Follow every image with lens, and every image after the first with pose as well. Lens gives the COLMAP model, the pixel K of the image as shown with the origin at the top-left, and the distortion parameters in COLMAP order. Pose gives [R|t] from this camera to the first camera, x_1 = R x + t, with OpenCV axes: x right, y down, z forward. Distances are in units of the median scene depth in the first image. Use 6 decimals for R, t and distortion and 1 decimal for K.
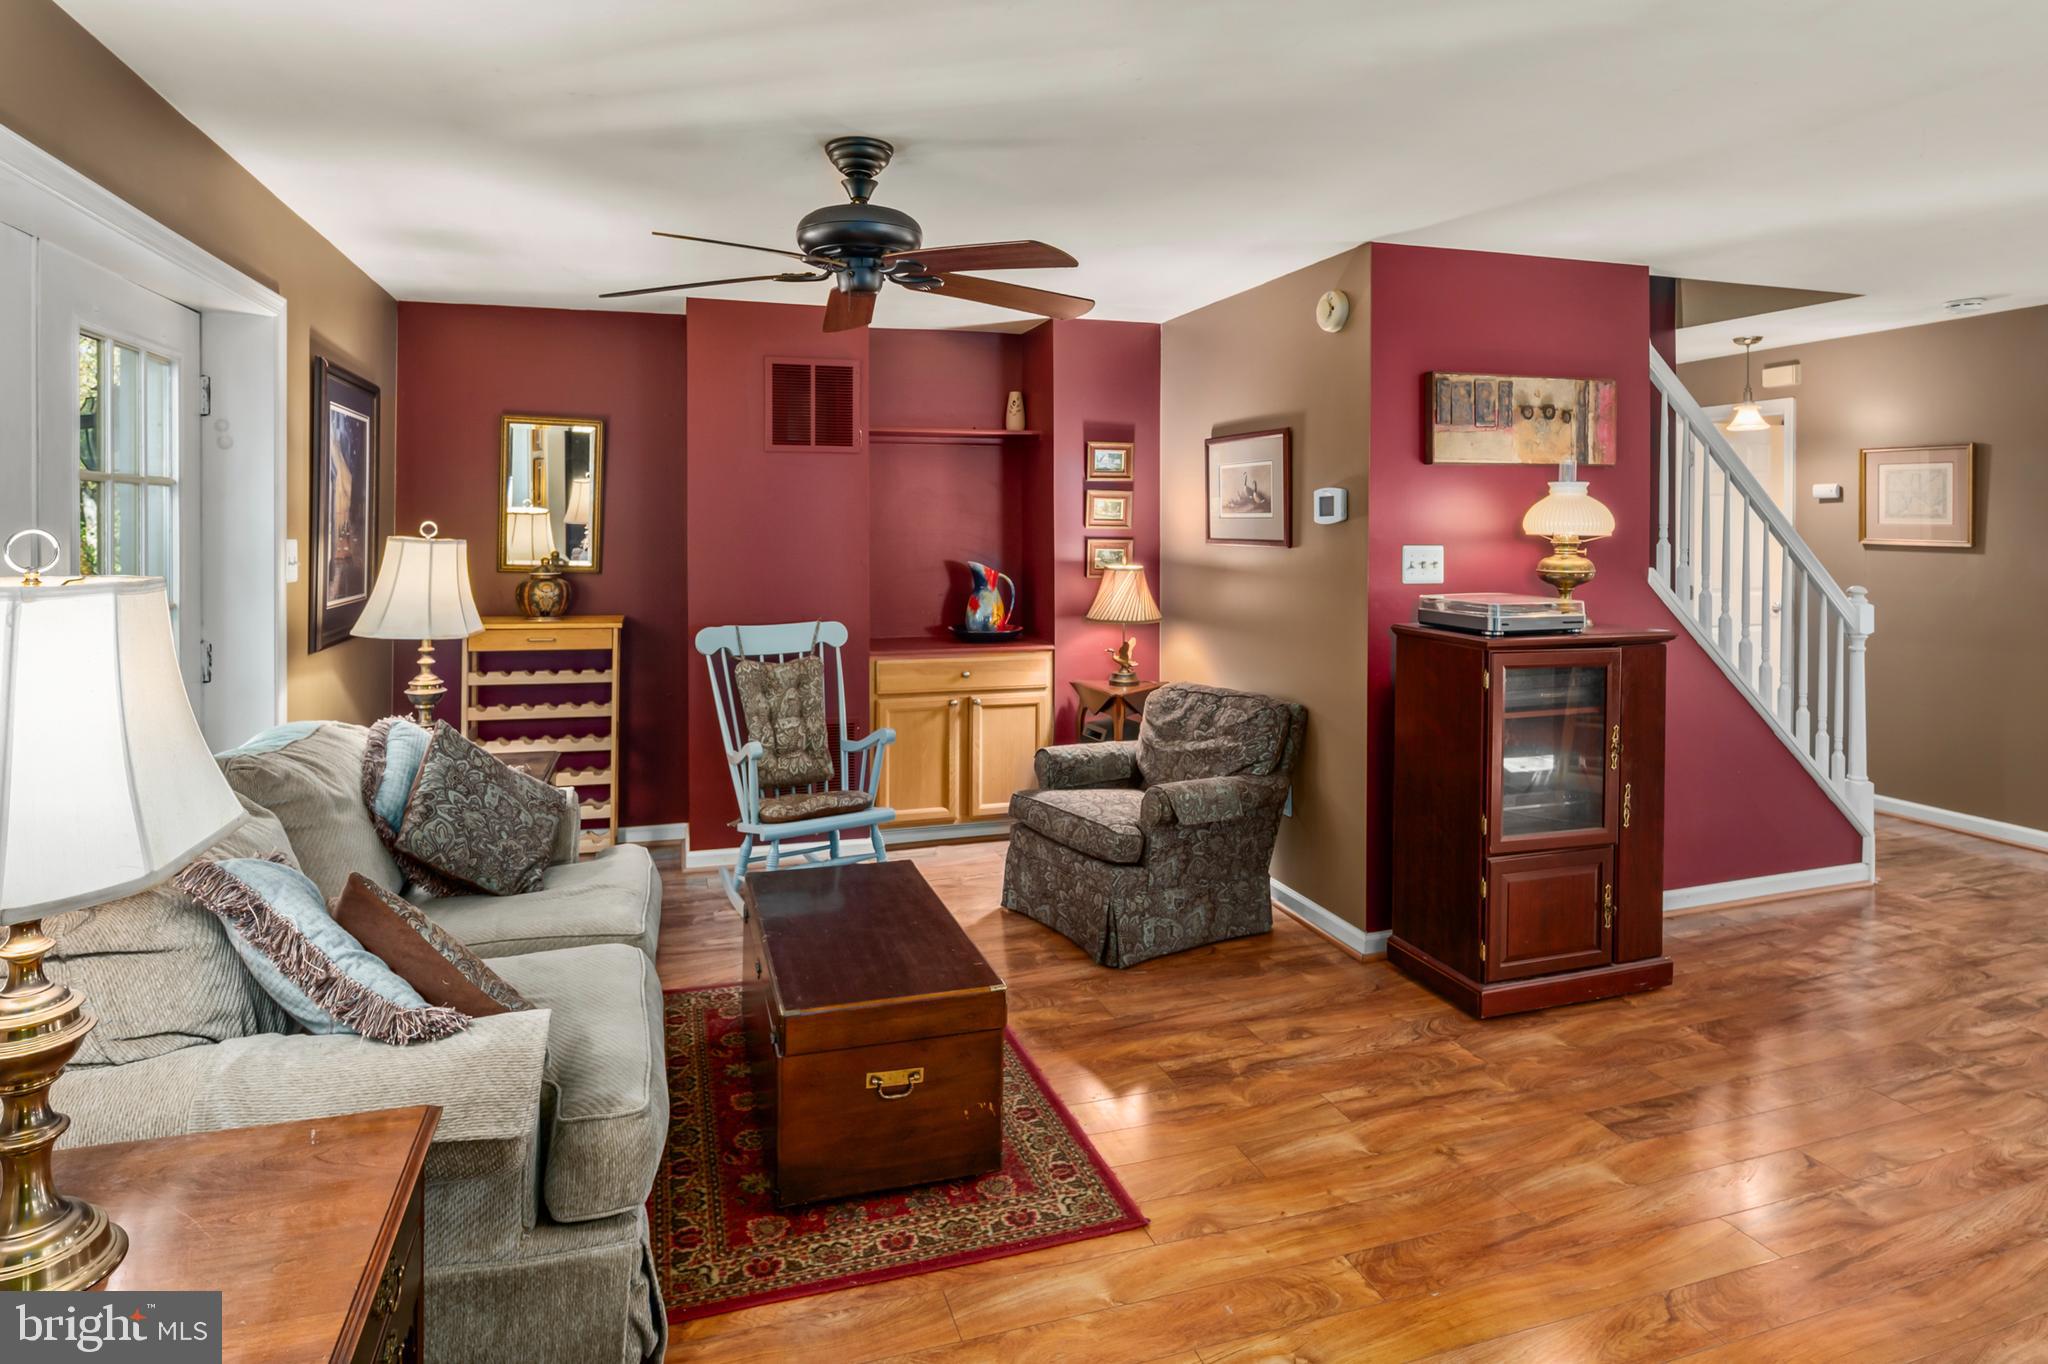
lens RADIAL K [[1113.4, 0, 1013.6], [0, 1113.4, 532.9], [0, 0, 1]] dist [0.000312, -0.007136]
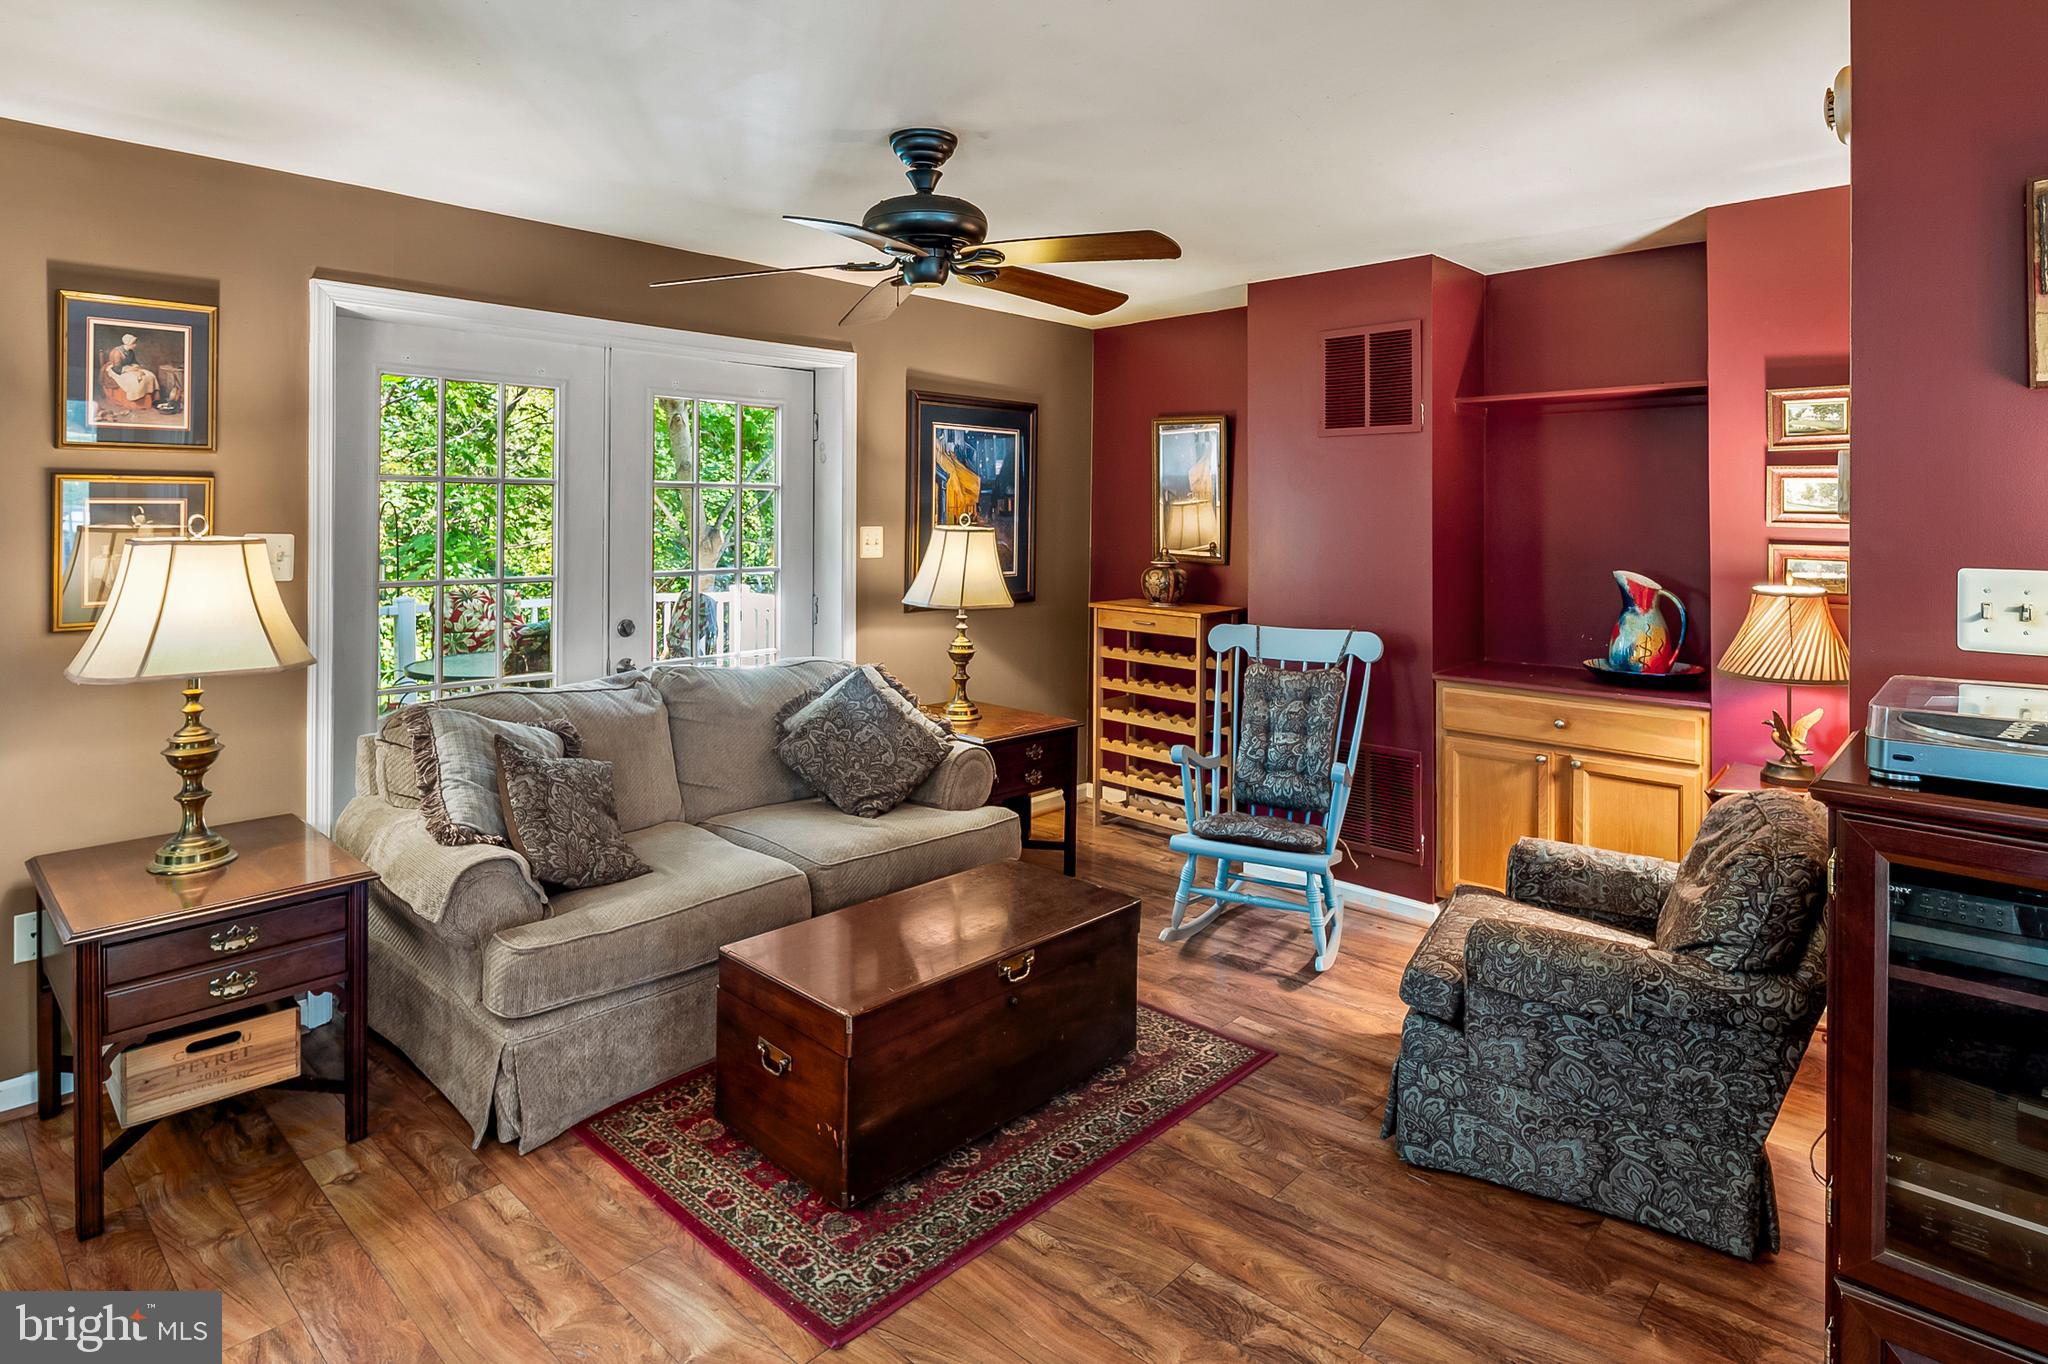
lens RADIAL K [[1121.9, 0, 1018.8], [0, 1121.9, 510.7], [0, 0, 1]] dist [-0.006078, -0.002661]
pose [[0.478969, -0.001126, -0.877831, 0.544980], [-0.011398, 0.999907, -0.007502, -0.004398], [0.877758, 0.013599, 0.478912, 0.416572]]
